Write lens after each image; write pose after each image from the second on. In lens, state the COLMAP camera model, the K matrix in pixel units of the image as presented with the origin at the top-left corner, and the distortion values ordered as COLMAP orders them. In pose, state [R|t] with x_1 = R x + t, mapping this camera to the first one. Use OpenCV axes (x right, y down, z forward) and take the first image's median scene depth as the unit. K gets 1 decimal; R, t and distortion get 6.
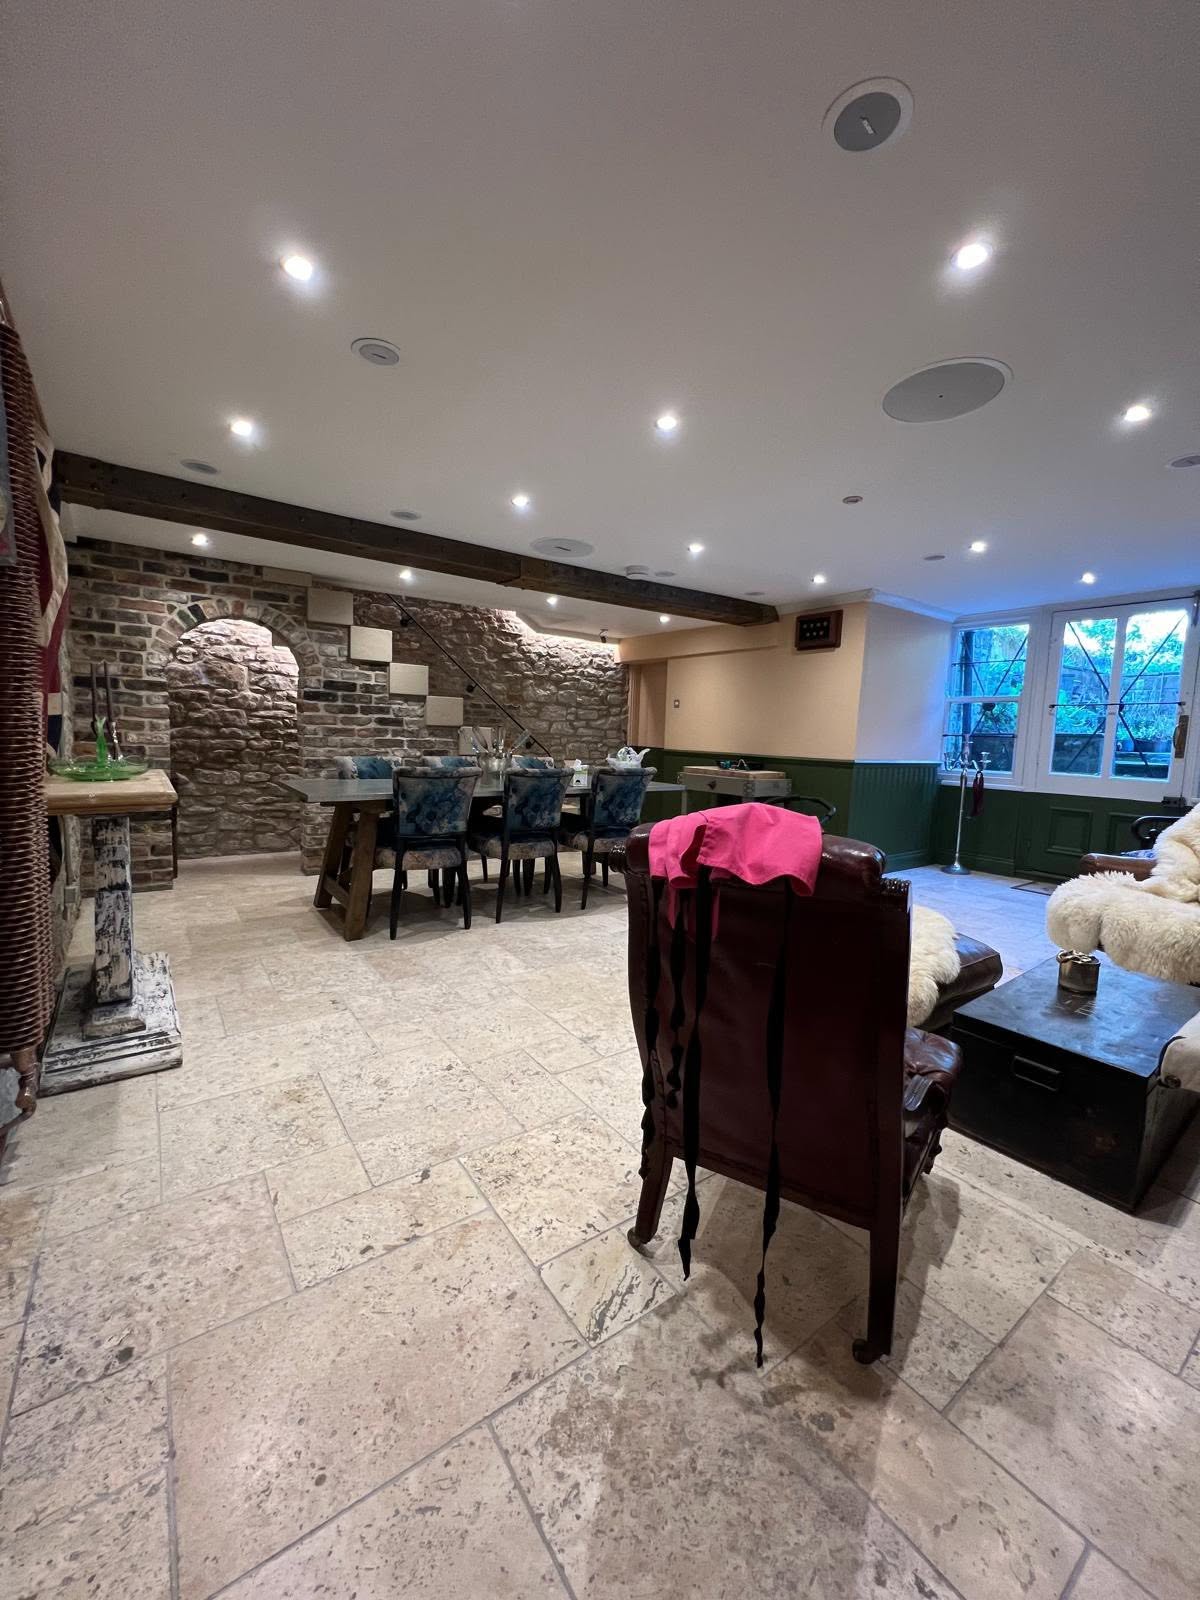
lens RADIAL K [[636.4, 0, 604.8], [0, 636.4, 796.4], [0, 0, 1]] dist [-0.001127, 0.000422]
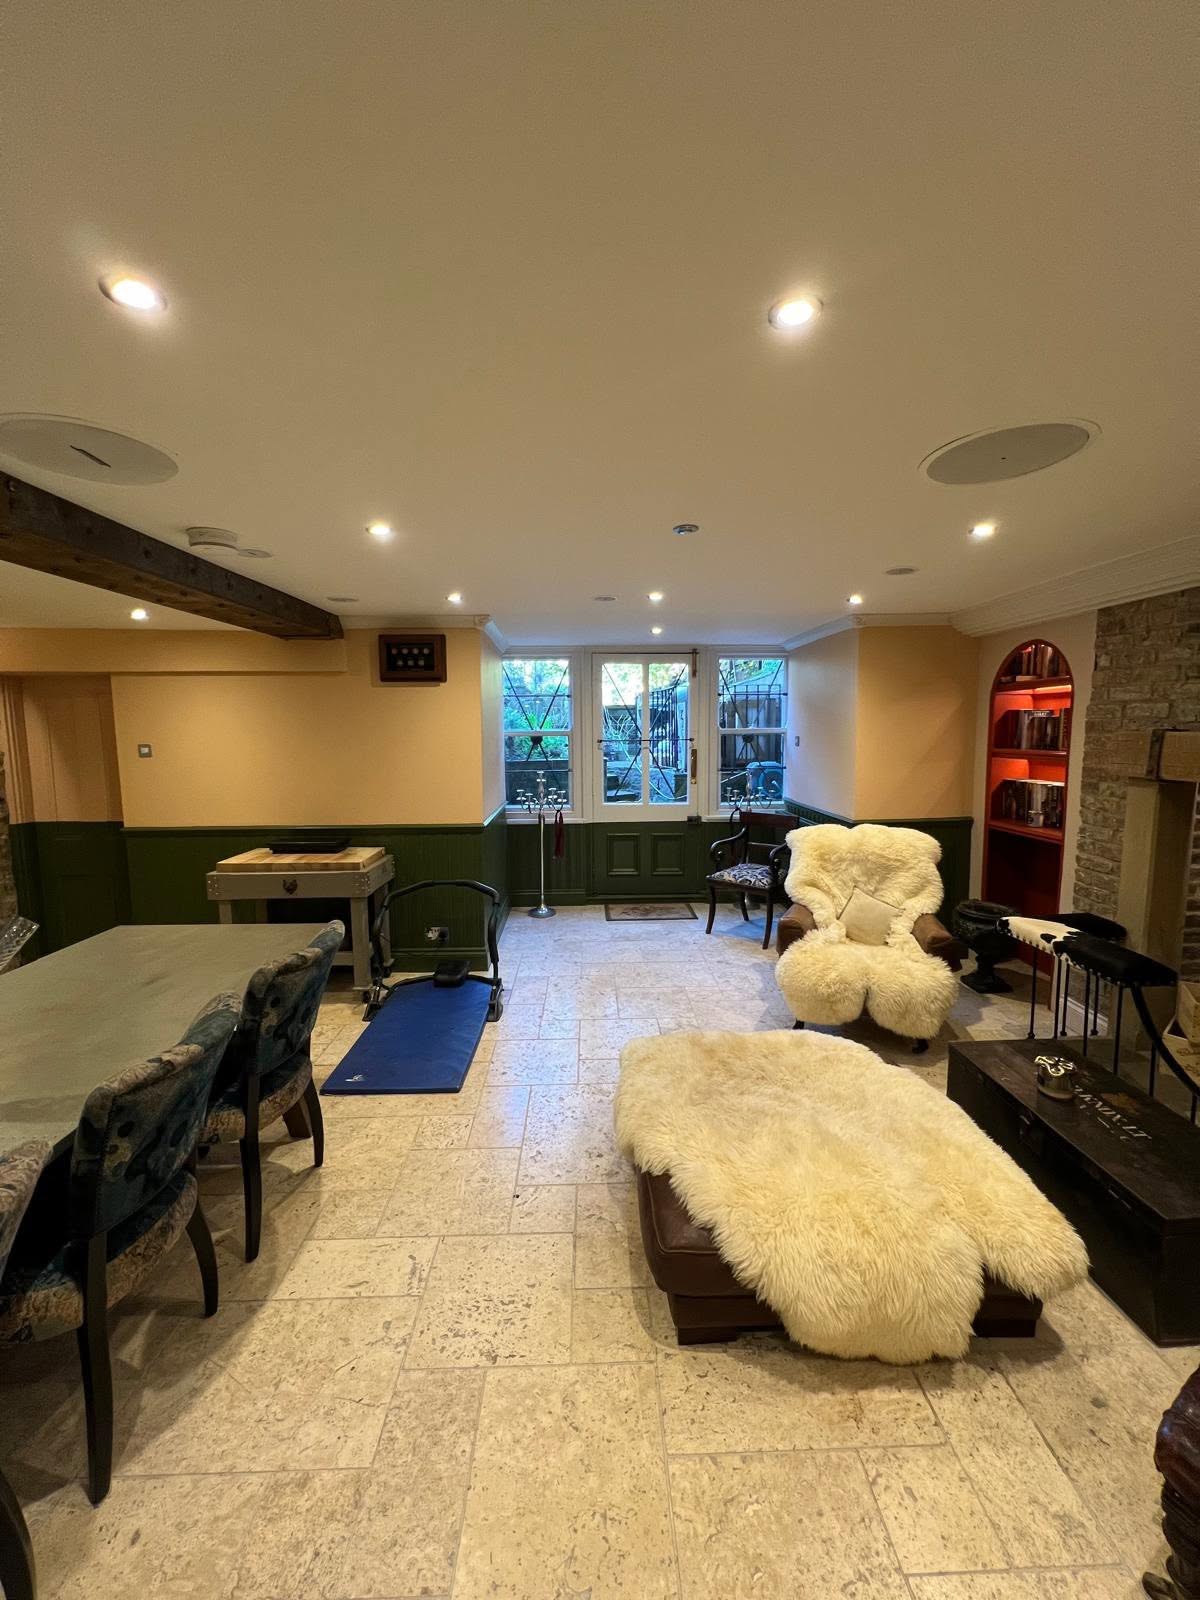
lens RADIAL K [[636.4, 0, 604.6], [0, 636.4, 798.9], [0, 0, 1]] dist [-0.001127, 0.000422]
pose [[0.562440, -0.126883, 0.817044, -0.224718], [0.106354, 0.991049, 0.080693, -0.167120], [-0.819969, 0.041510, 0.570900, 0.494724]]
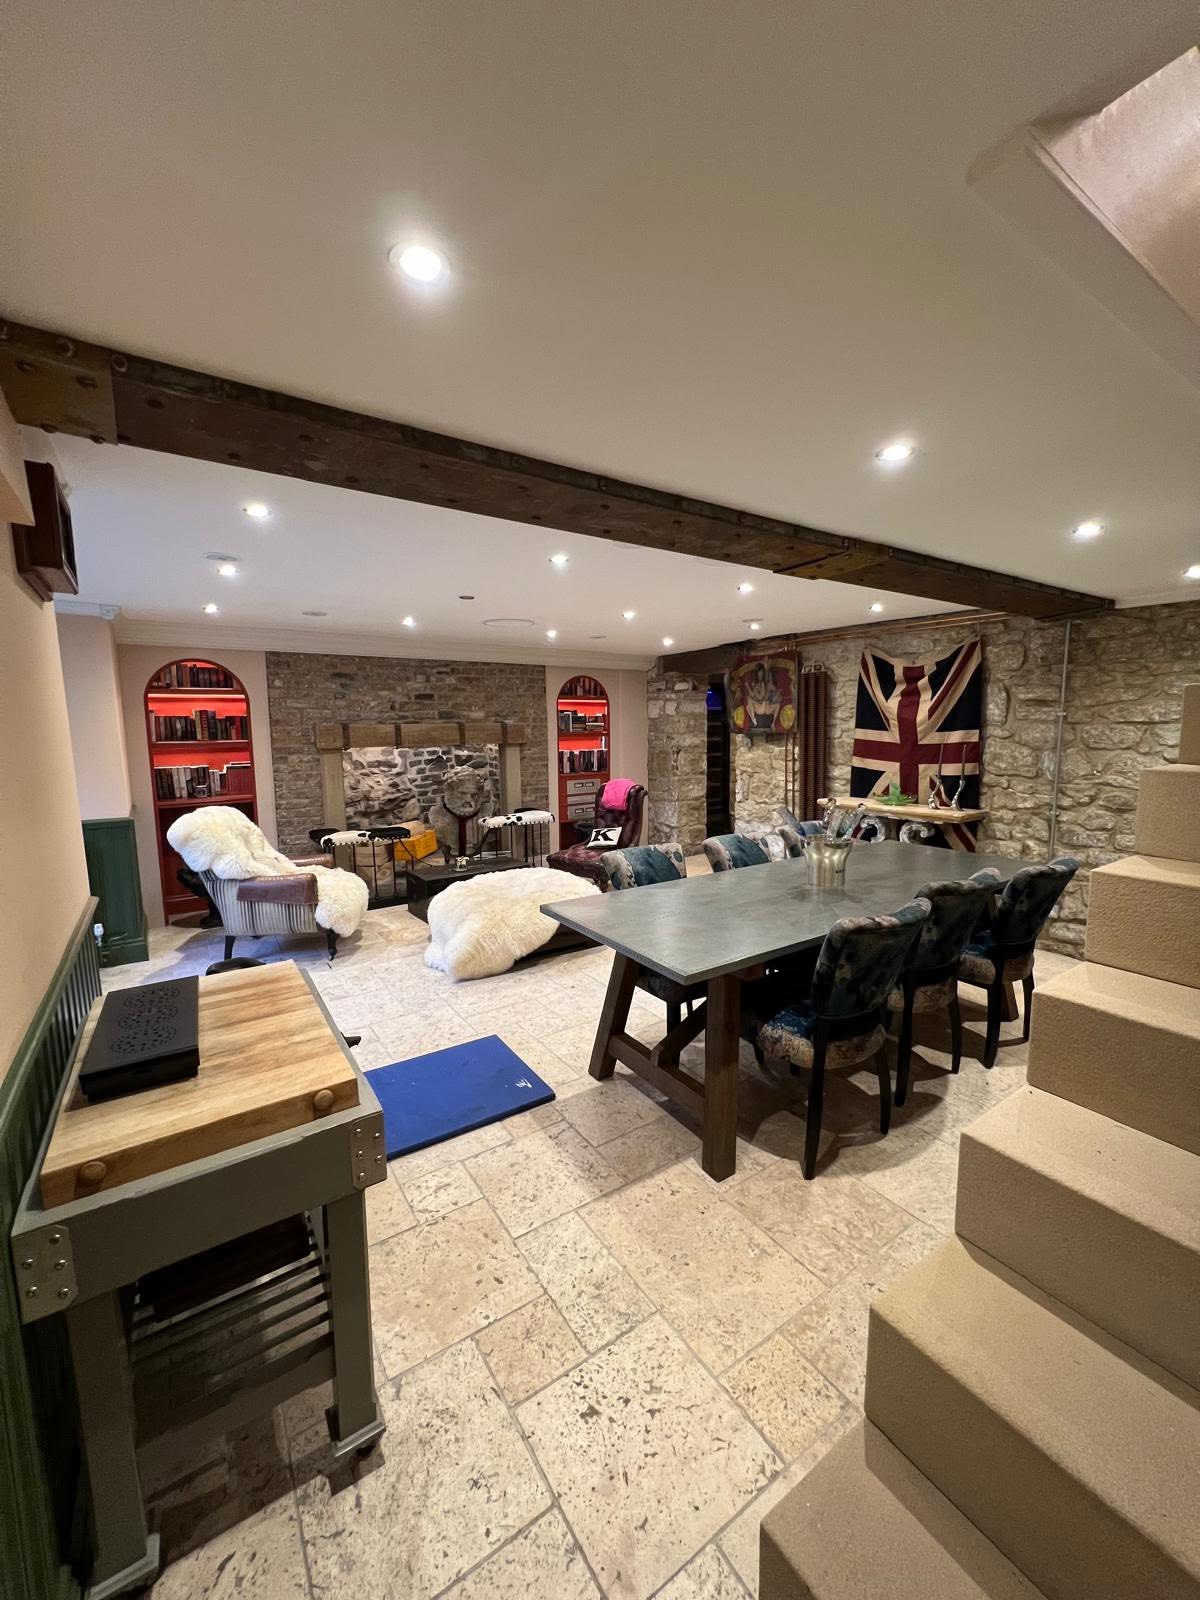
lens RADIAL K [[636.4, 0, 600.2], [0, 636.4, 793.7], [0, 0, 1]] dist [-0.001127, 0.000422]
pose [[-0.999092, -0.023690, 0.035421, 0.055774], [-0.016032, 0.979123, 0.202637, -0.257217], [-0.039481, 0.201885, -0.978613, 1.685147]]
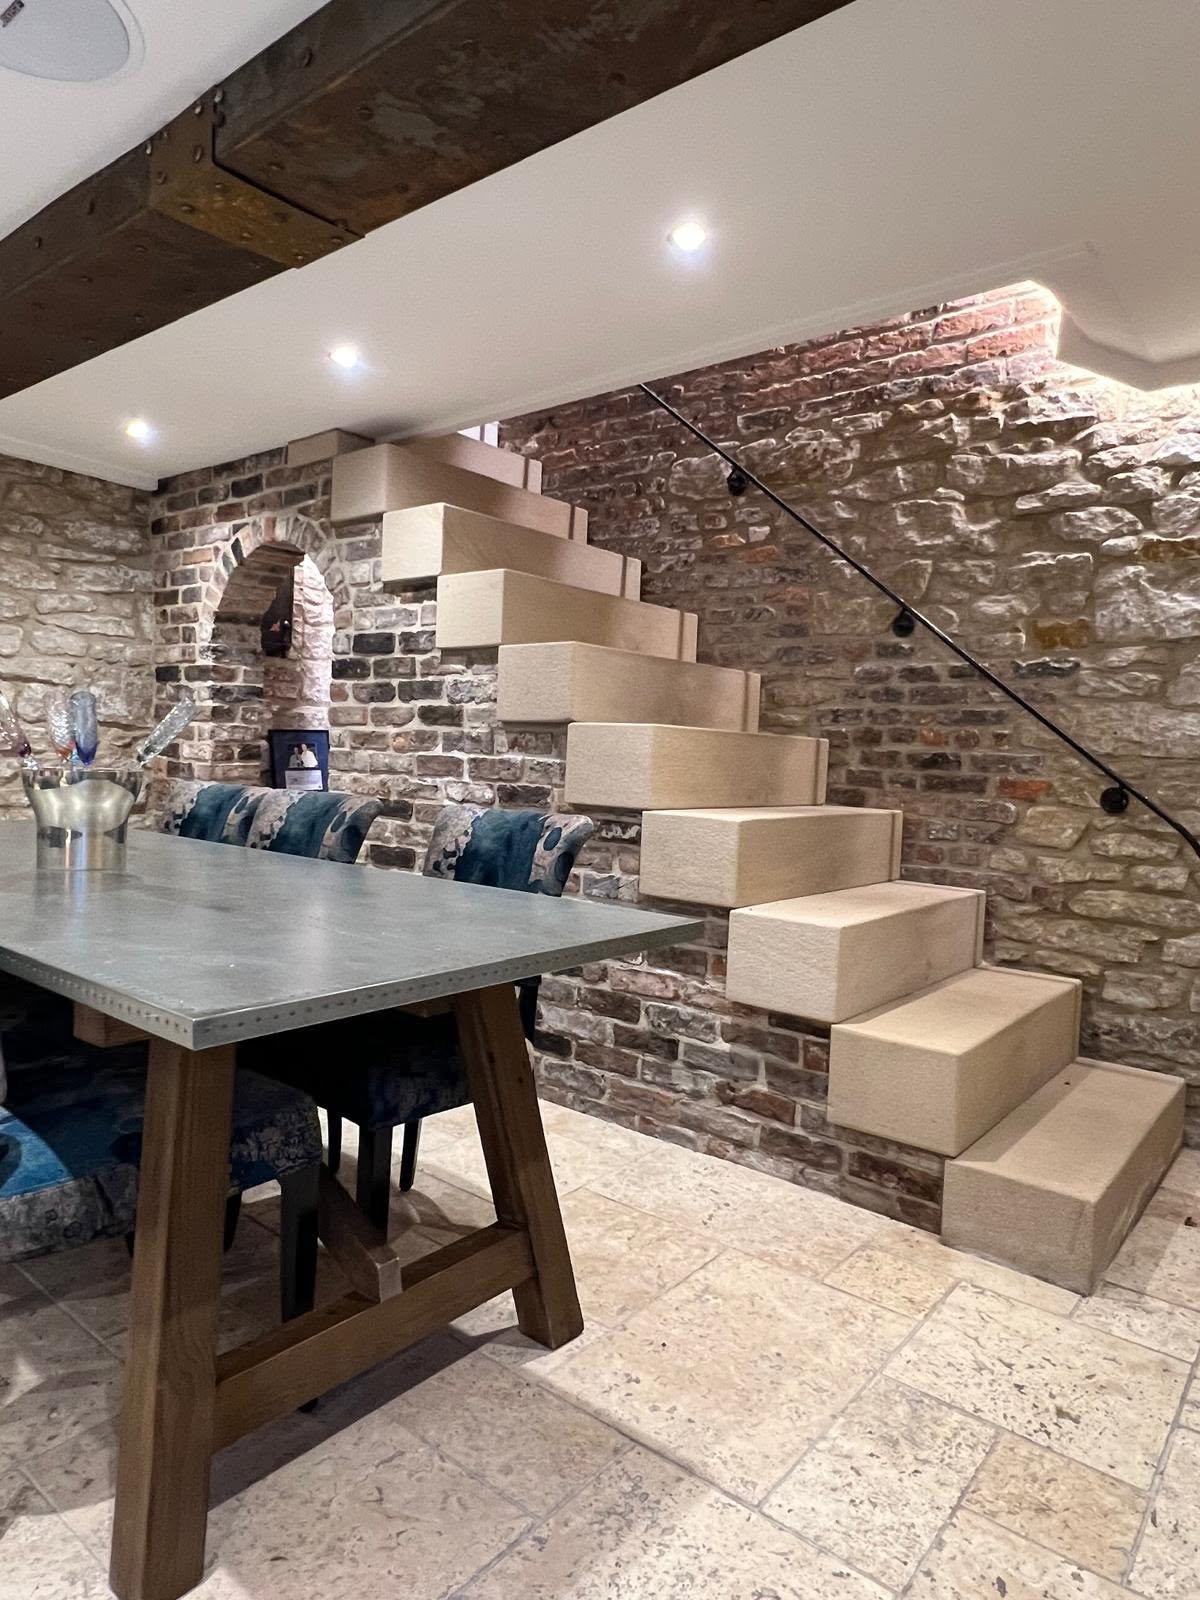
lens RADIAL K [[990.3, 0, 600.6], [0, 990.3, 795.8], [0, 0, 1]] dist [-0.005624, 0.003255]
pose [[0.264795, 0.018159, -0.964134, 0.388515], [-0.123856, 0.992182, -0.015329, -0.080361], [0.956317, 0.123473, 0.264974, 1.111353]]
